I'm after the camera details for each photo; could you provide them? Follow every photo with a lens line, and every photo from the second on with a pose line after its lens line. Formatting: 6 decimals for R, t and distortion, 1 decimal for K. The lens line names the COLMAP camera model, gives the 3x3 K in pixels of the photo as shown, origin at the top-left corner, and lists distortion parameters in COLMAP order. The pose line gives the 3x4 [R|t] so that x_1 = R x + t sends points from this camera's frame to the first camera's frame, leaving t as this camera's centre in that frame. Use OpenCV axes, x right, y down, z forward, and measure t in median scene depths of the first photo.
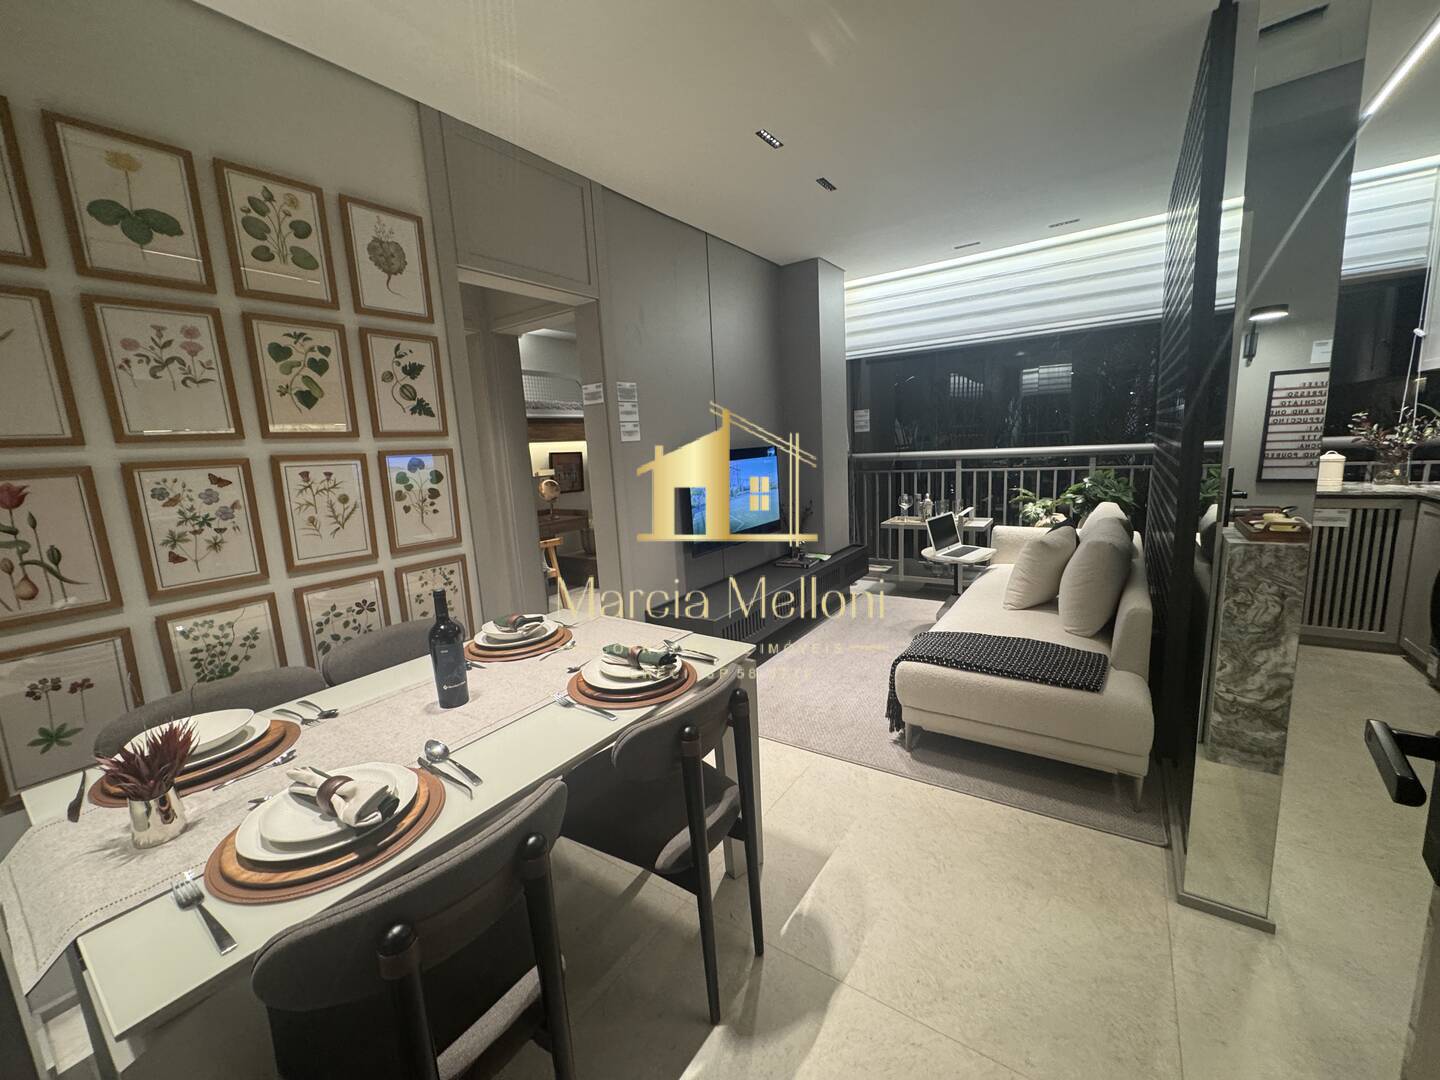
lens RADIAL K [[575.0, 0, 718.7], [0, 575.0, 537.7], [0, 0, 1]] dist [-0.001853, -0.000011]
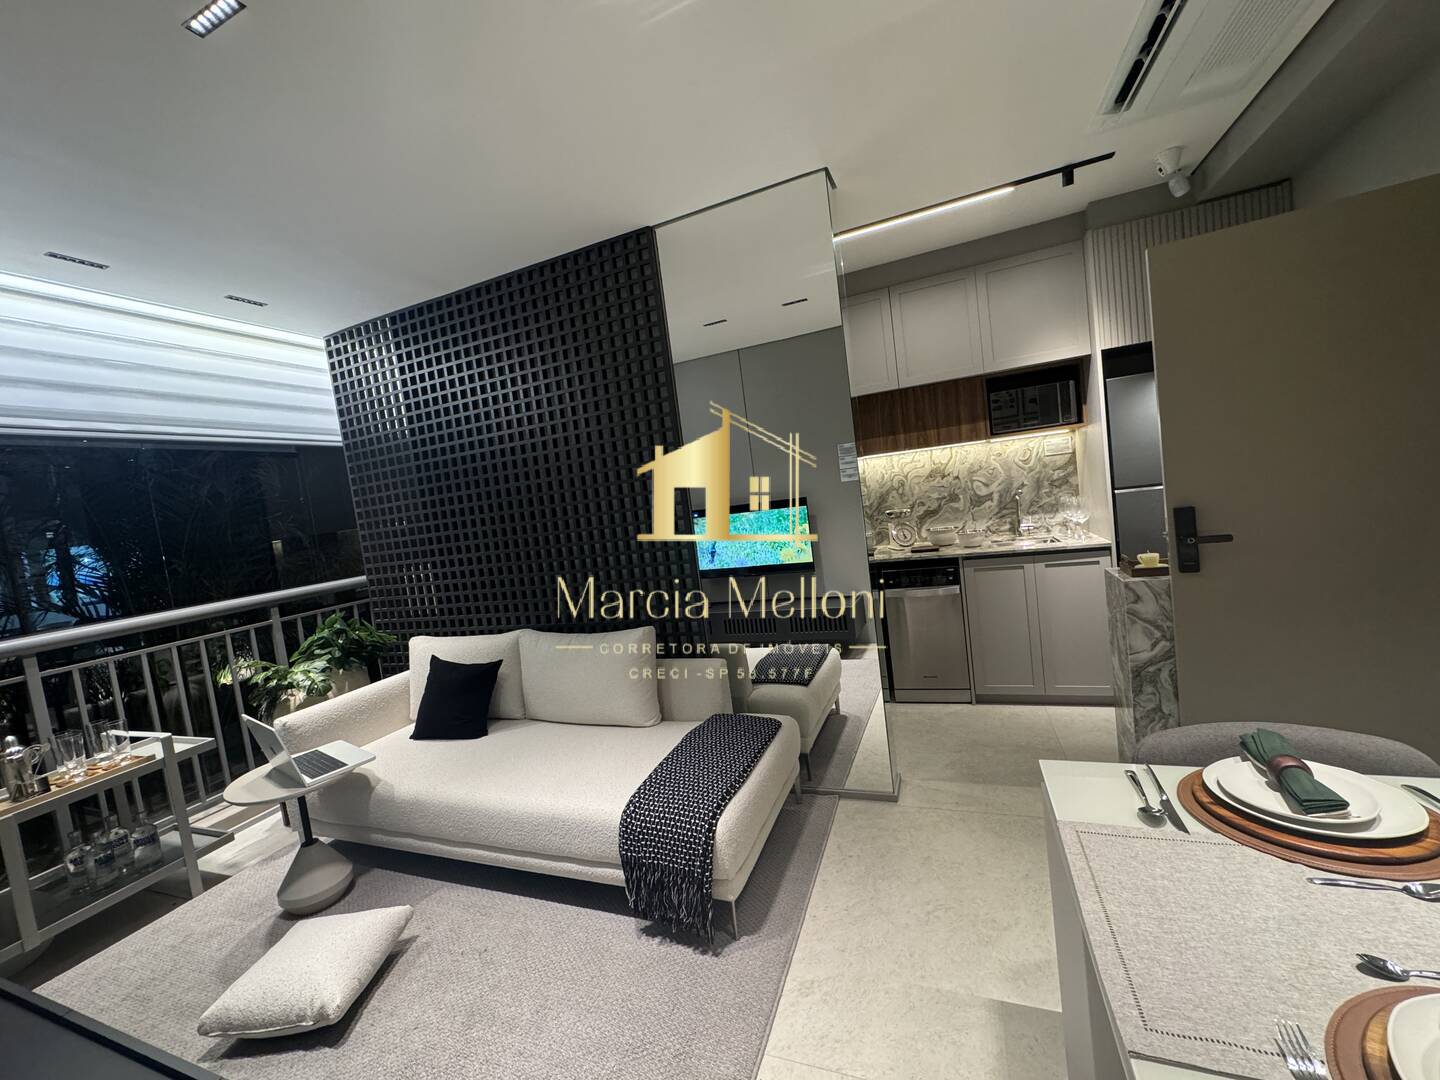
lens RADIAL K [[575.0, 0, 718.7], [0, 575.0, 537.7], [0, 0, 1]] dist [-0.001853, -0.000011]
pose [[-0.209198, 0.015523, 0.977750, -0.256588], [0.301352, 0.952235, 0.049359, -0.102597], [-0.930281, 0.304973, -0.203883, 0.671476]]
